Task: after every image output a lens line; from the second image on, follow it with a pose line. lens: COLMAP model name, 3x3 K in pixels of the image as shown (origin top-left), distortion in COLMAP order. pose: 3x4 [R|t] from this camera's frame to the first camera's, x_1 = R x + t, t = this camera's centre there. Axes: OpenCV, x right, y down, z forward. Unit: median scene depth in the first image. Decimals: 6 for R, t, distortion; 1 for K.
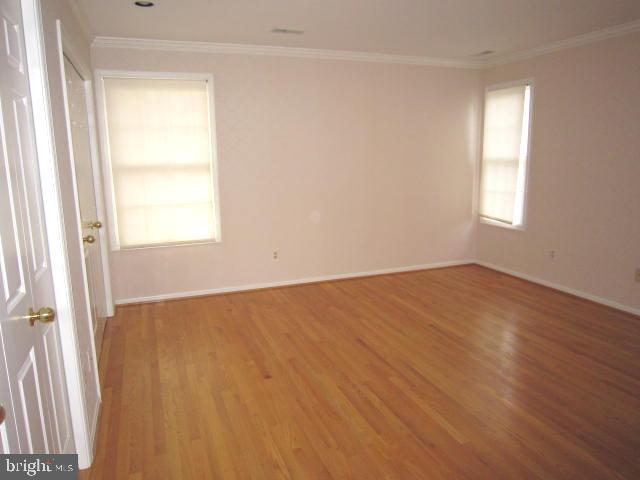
lens RADIAL K [[461.5, 0, 315.5], [0, 461.5, 243.1], [0, 0, 1]] dist [-0.052639, 0.022958]
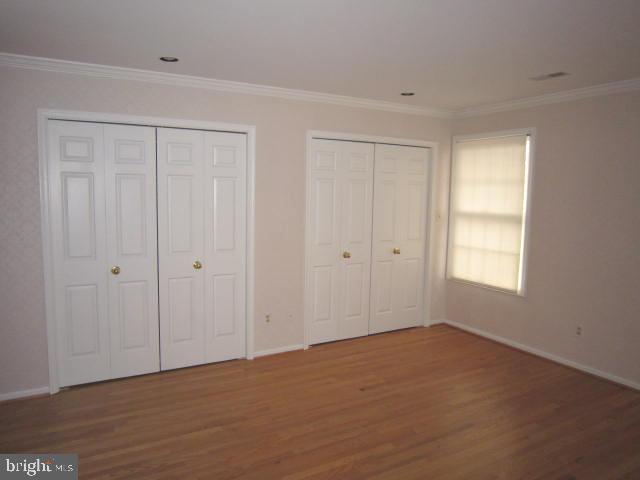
lens RADIAL K [[461.5, 0, 315.5], [0, 461.5, 243.1], [0, 0, 1]] dist [-0.052639, 0.022958]
pose [[0.149882, 0.125817, -0.980666, 0.996541], [-0.205631, 0.974148, 0.093553, -0.168827], [0.967084, 0.187633, 0.171879, 0.591127]]
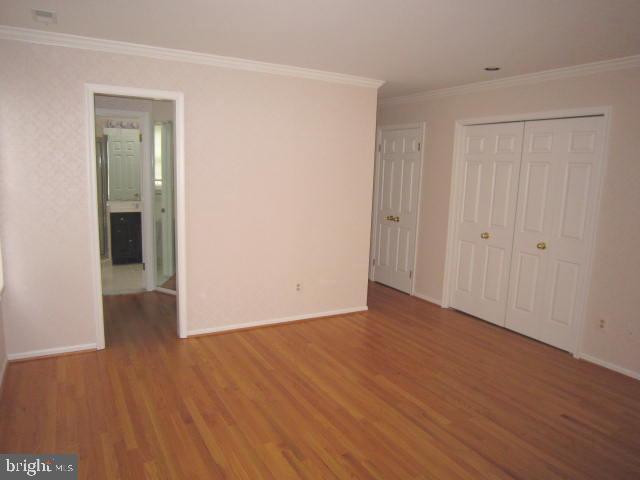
lens RADIAL K [[461.5, 0, 315.5], [0, 461.5, 243.1], [0, 0, 1]] dist [-0.052639, 0.022958]
pose [[-0.989587, 0.004338, -0.143869, 0.566571], [-0.046772, 0.935608, 0.349928, -0.377398], [0.136123, 0.353013, -0.925663, 1.681703]]
